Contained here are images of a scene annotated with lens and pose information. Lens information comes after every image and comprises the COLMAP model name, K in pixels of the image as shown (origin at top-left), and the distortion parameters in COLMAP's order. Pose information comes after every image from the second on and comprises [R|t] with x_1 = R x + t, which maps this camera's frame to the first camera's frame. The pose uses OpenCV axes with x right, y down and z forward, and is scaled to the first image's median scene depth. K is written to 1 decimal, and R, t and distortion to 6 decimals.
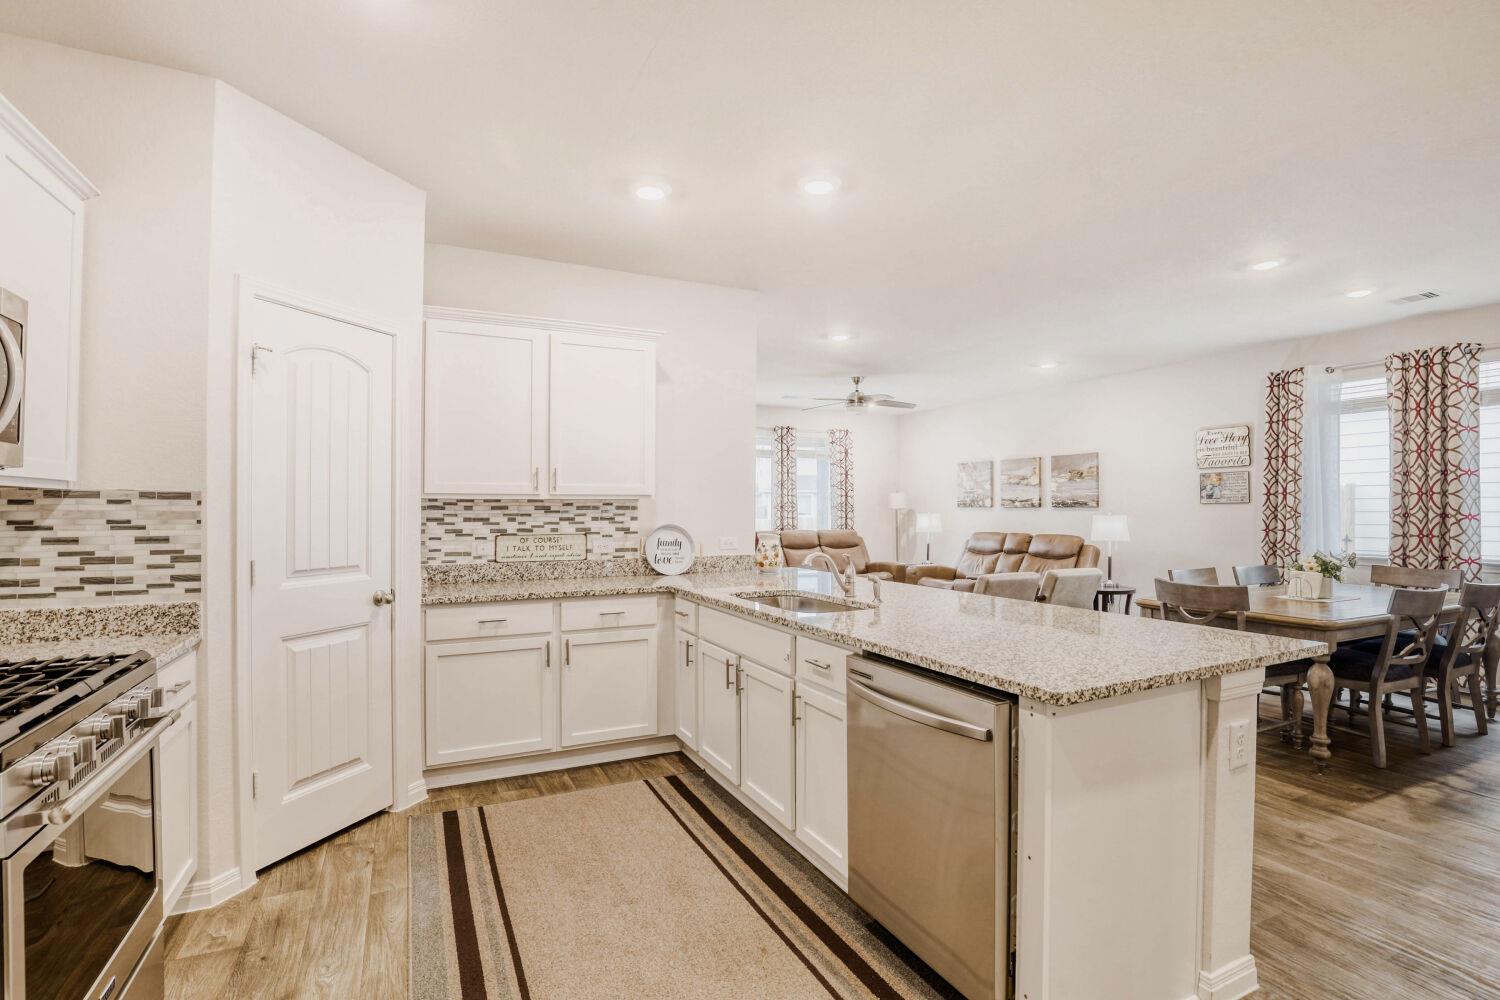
lens RADIAL K [[704.7, 0, 750.0], [0, 704.7, 500.0], [0, 0, 1]] dist [-0.046066, 0.011433]
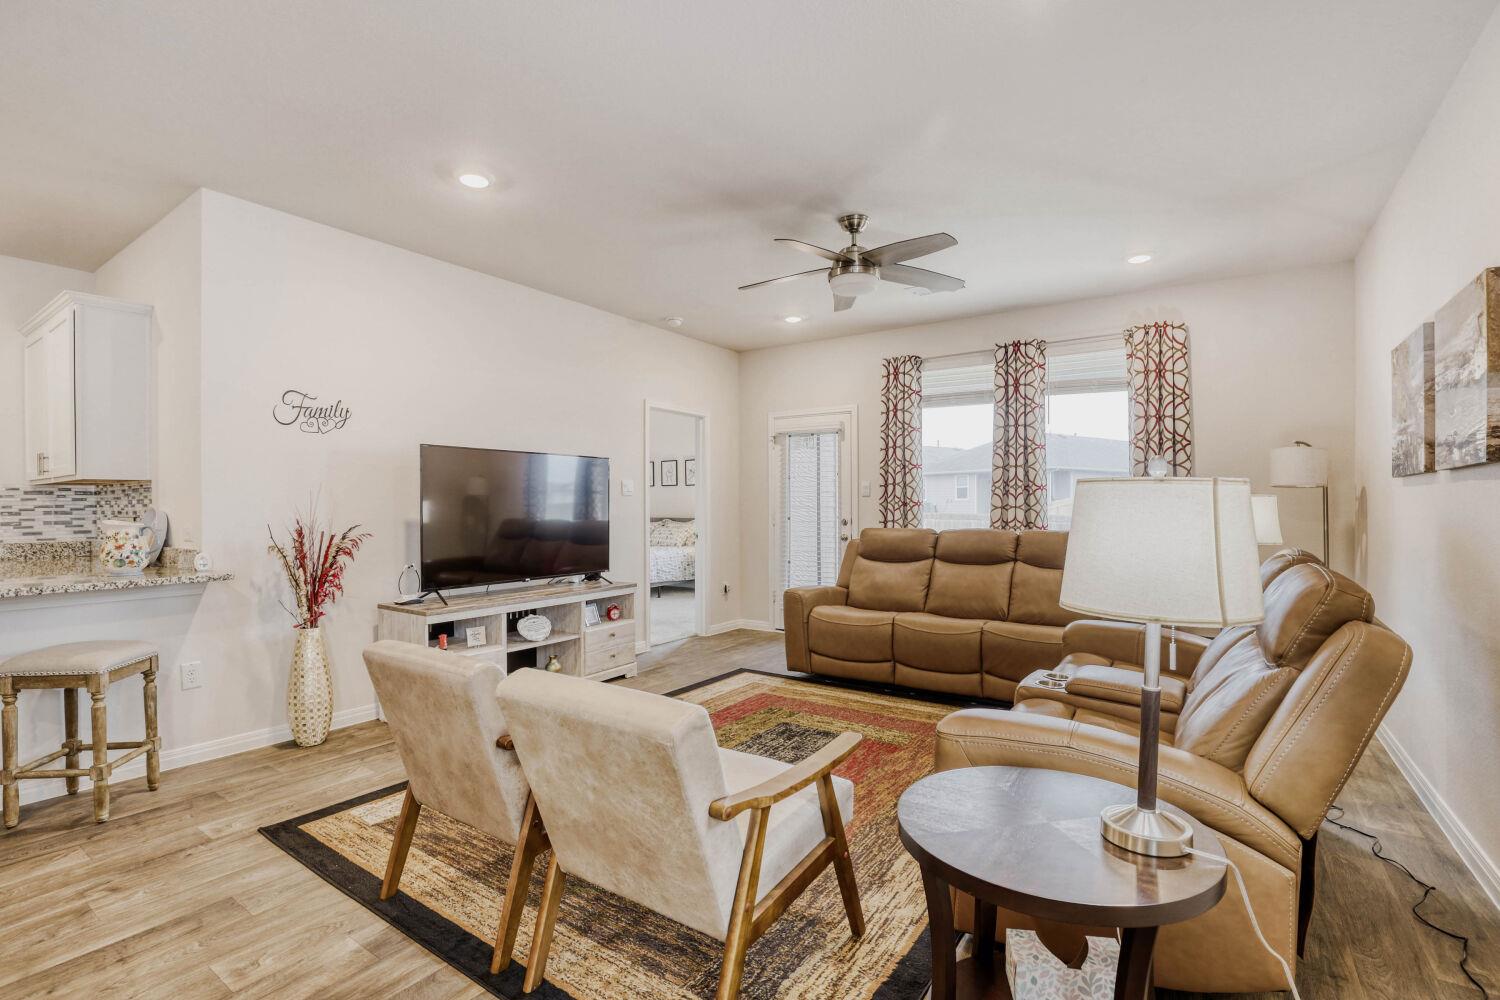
lens RADIAL K [[695.1, 0, 731.2], [0, 695.1, 510.6], [0, 0, 1]] dist [-0.021755, 0.000258]
pose [[0.482828, 0.005271, -0.875699, 0.700012], [0.015092, 0.999783, 0.014338, 0.028376], [0.875585, -0.020139, 0.482644, 0.897368]]
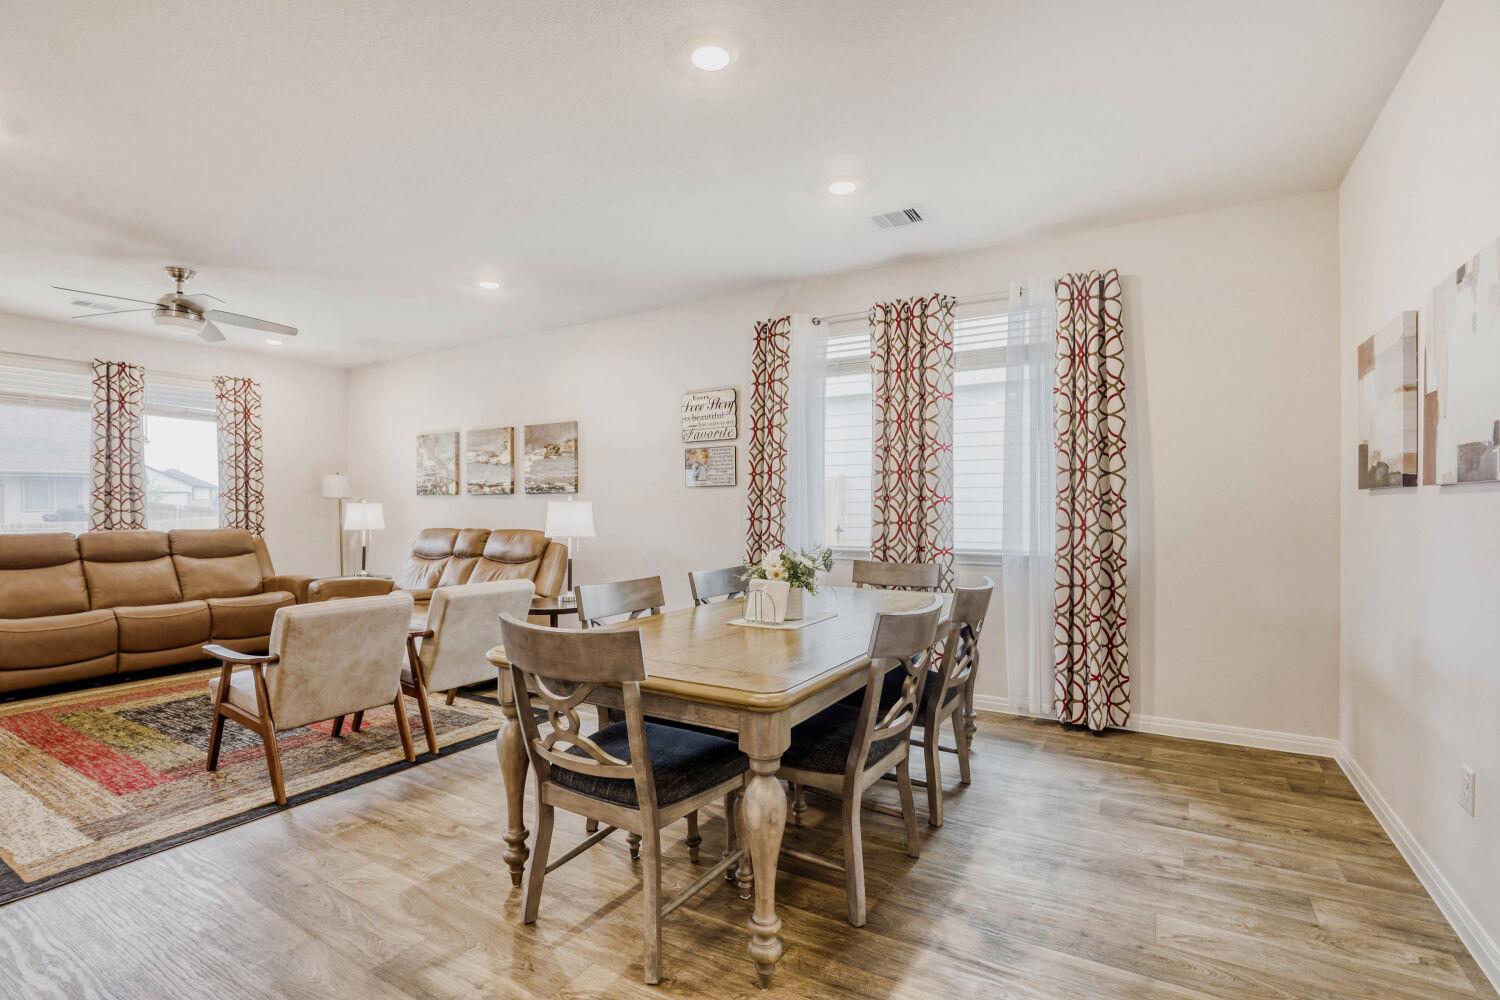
lens RADIAL K [[686.8, 0, 761.6], [0, 686.8, 508.1], [0, 0, 1]] dist [-0.040630, 0.008184]
pose [[0.827661, -0.002549, 0.561222, 0.316309], [-0.005290, 0.999910, 0.012344, 0.021452], [-0.561203, -0.013185, 0.827573, 0.339011]]
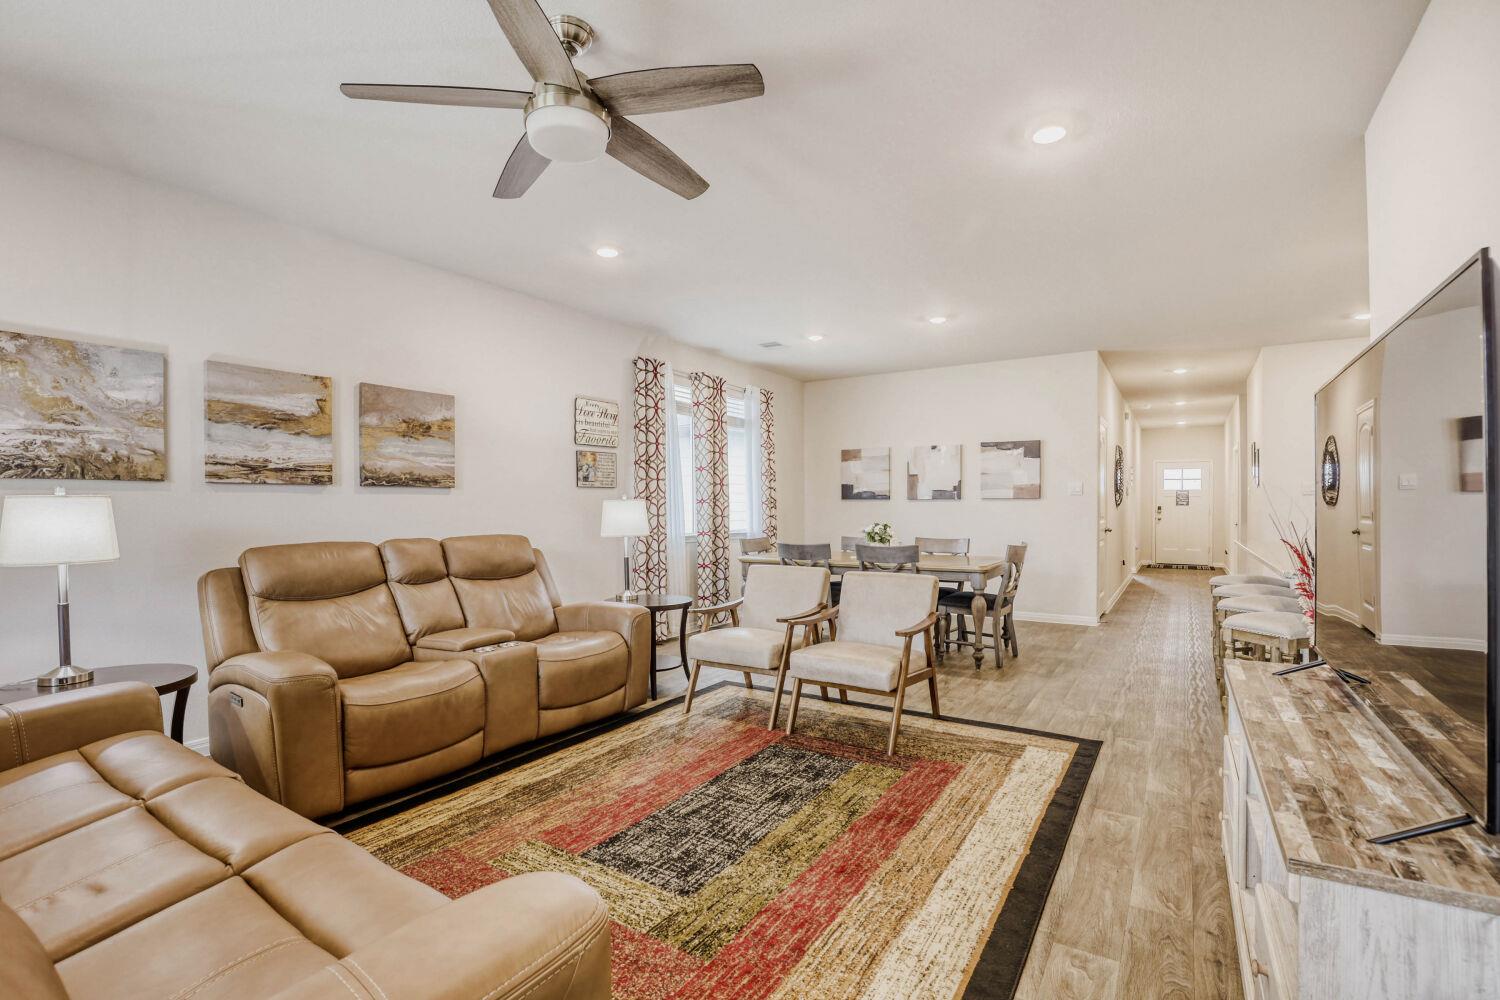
lens RADIAL K [[695.1, 0, 731.2], [0, 695.1, 510.6], [0, 0, 1]] dist [-0.021755, 0.000258]
pose [[-0.511848, -0.001804, 0.859074, -0.169131], [-0.006611, 0.999976, -0.001839, 0.037594], [-0.859051, -0.006621, -0.511848, 1.418626]]
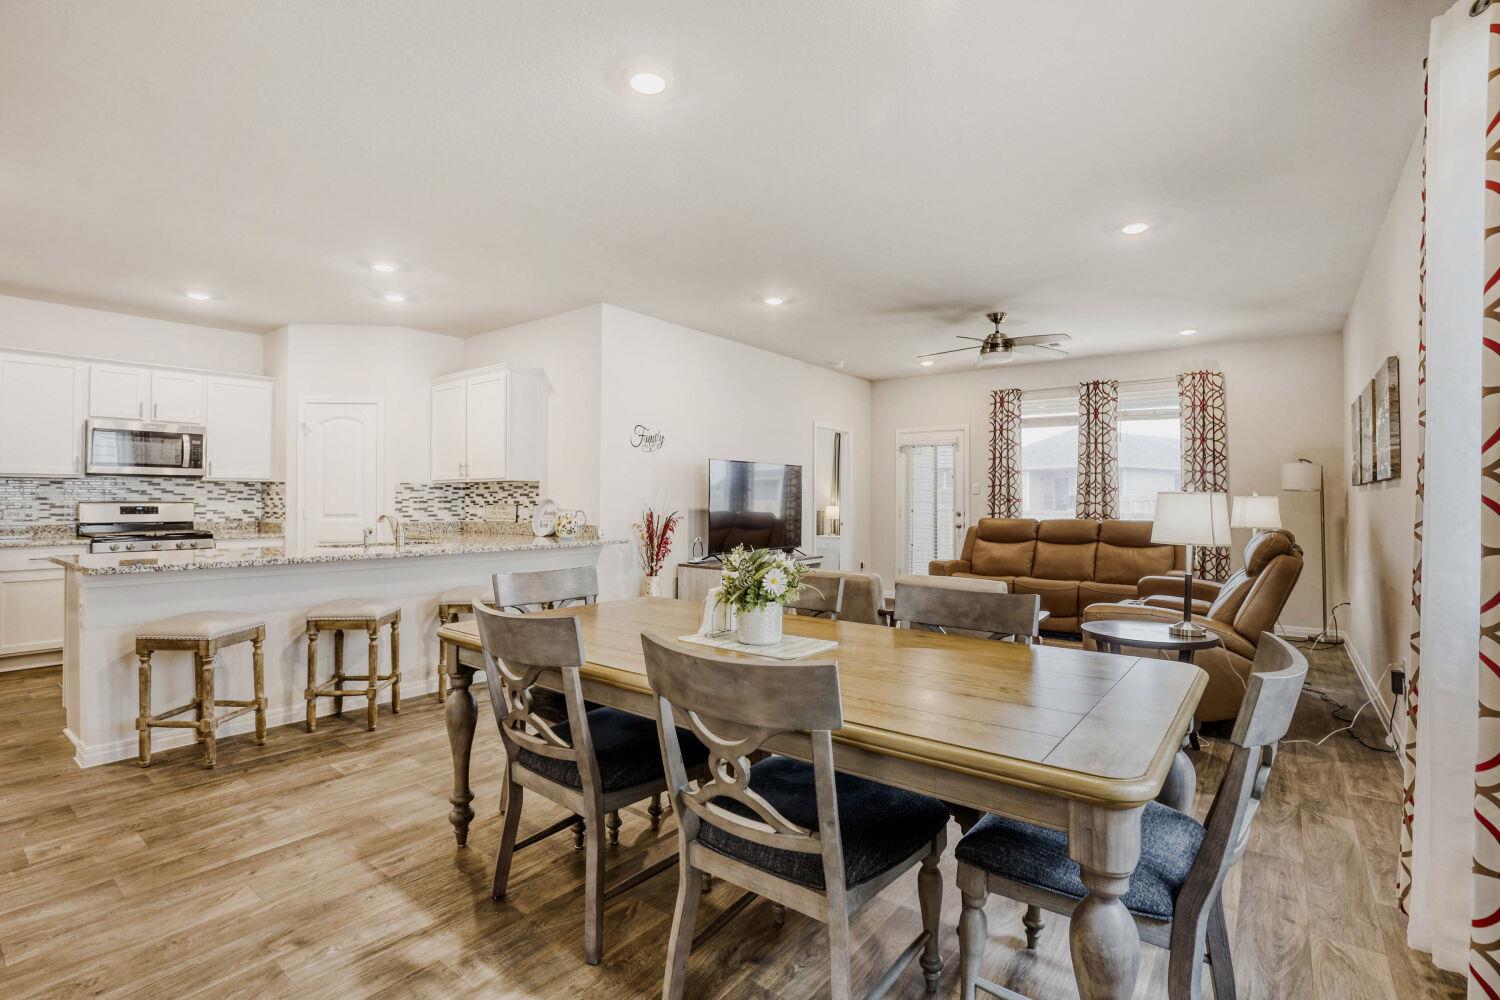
lens RADIAL K [[645.9, 0, 750.0], [0, 645.9, 500.0], [0, 0, 1]] dist [-0.045559, -0.000299]
pose [[0.417784, 0.004024, -0.908538, 0.855076], [0.008783, 0.999926, 0.008467, 0.021748], [0.908504, -0.011517, 0.417717, 0.636020]]
